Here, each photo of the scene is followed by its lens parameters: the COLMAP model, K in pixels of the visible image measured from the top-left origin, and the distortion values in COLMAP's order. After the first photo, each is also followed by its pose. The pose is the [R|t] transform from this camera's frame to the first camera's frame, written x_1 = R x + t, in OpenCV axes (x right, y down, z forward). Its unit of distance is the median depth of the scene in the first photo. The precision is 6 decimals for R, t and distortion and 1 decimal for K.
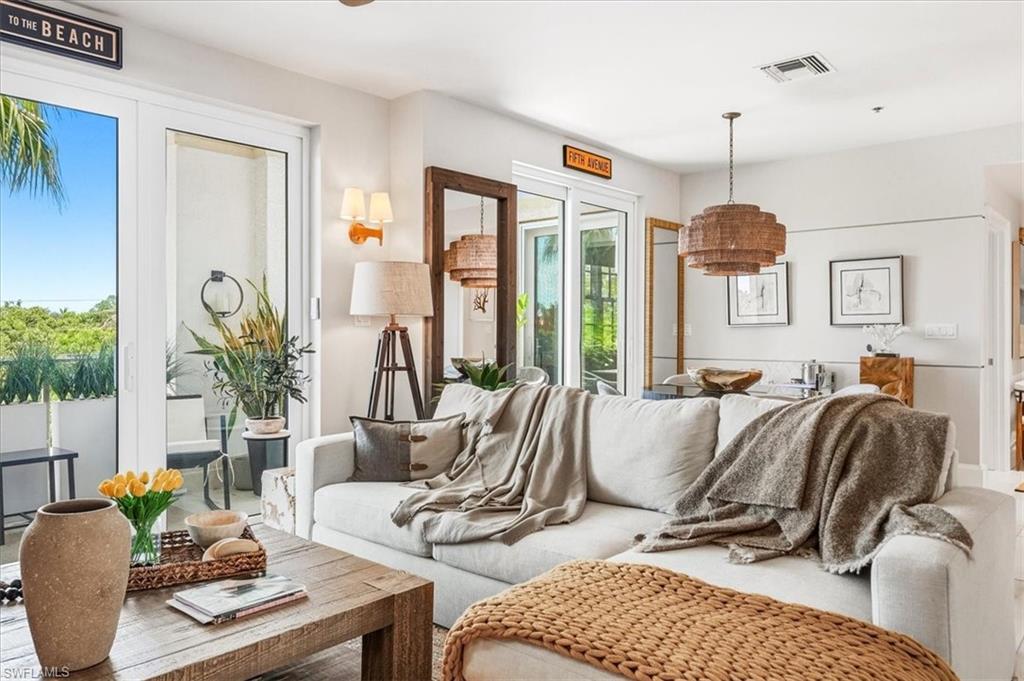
lens RADIAL K [[747.0, 0, 508.8], [0, 747.0, 323.1], [0, 0, 1]] dist [0.009116, -0.001308]
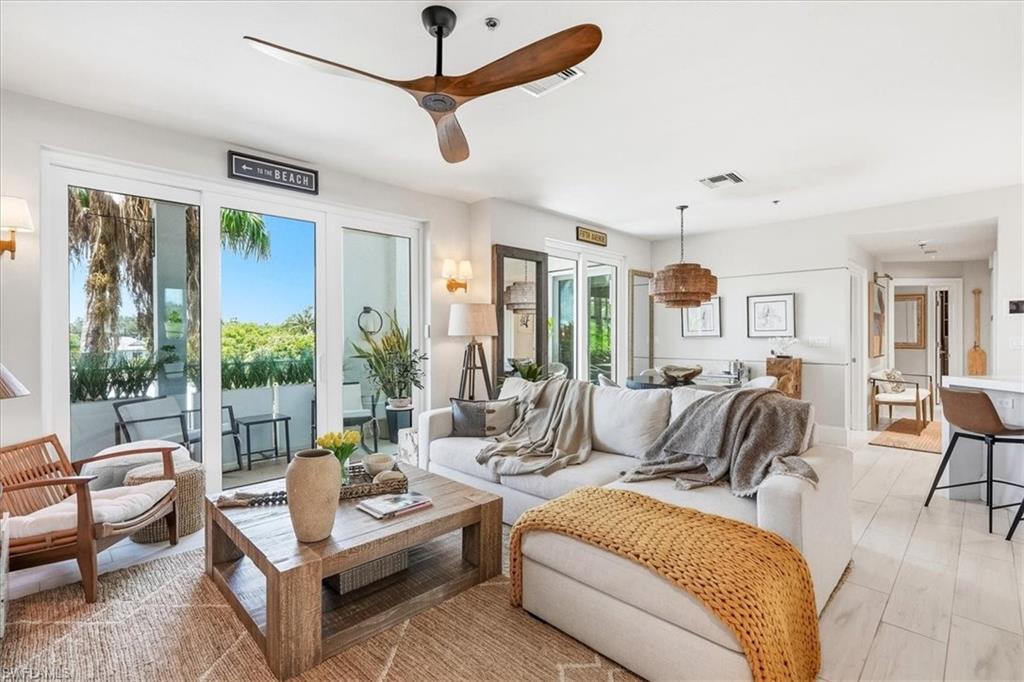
lens RADIAL K [[481.7, 0, 511.7], [0, 481.7, 328.5], [0, 0, 1]] dist [-0.002366, -0.000101]
pose [[0.998084, -0.004229, -0.061728, -0.004804], [0.004099, 0.999989, -0.002226, -0.025289], [0.061736, 0.001969, 0.998091, -0.066679]]
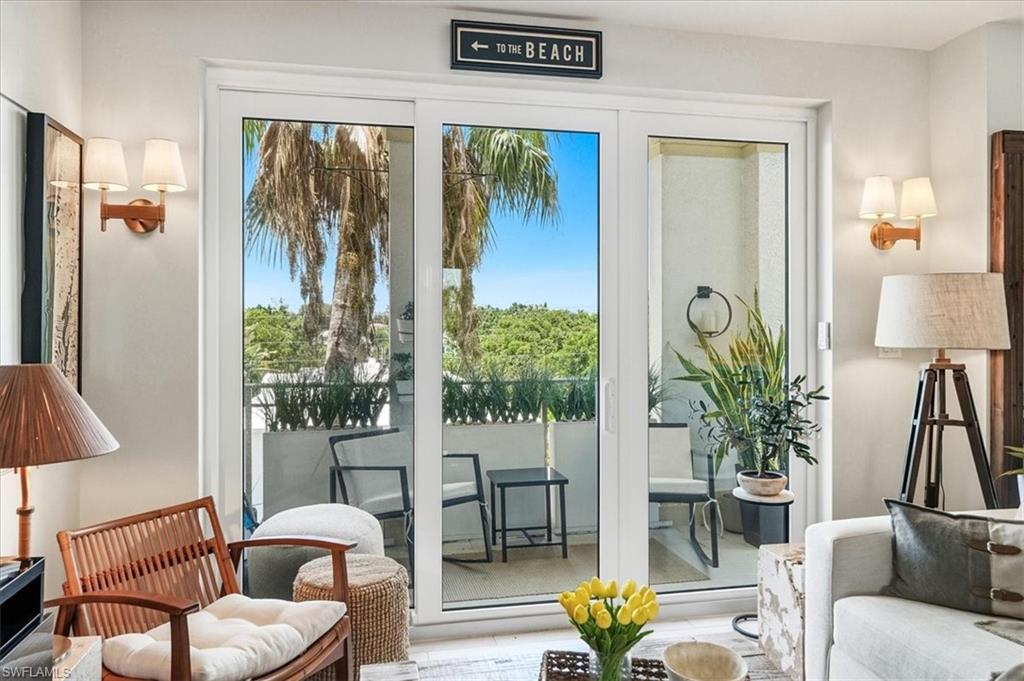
lens RADIAL K [[709.2, 0, 491.6], [0, 709.2, 331.5], [0, 0, 1]] dist [-0.002584, 0.002946]
pose [[0.788746, 0.005658, -0.614694, -0.083213], [0.005171, 0.999861, 0.015838, -0.041355], [0.614698, -0.015671, 0.788607, 0.212445]]
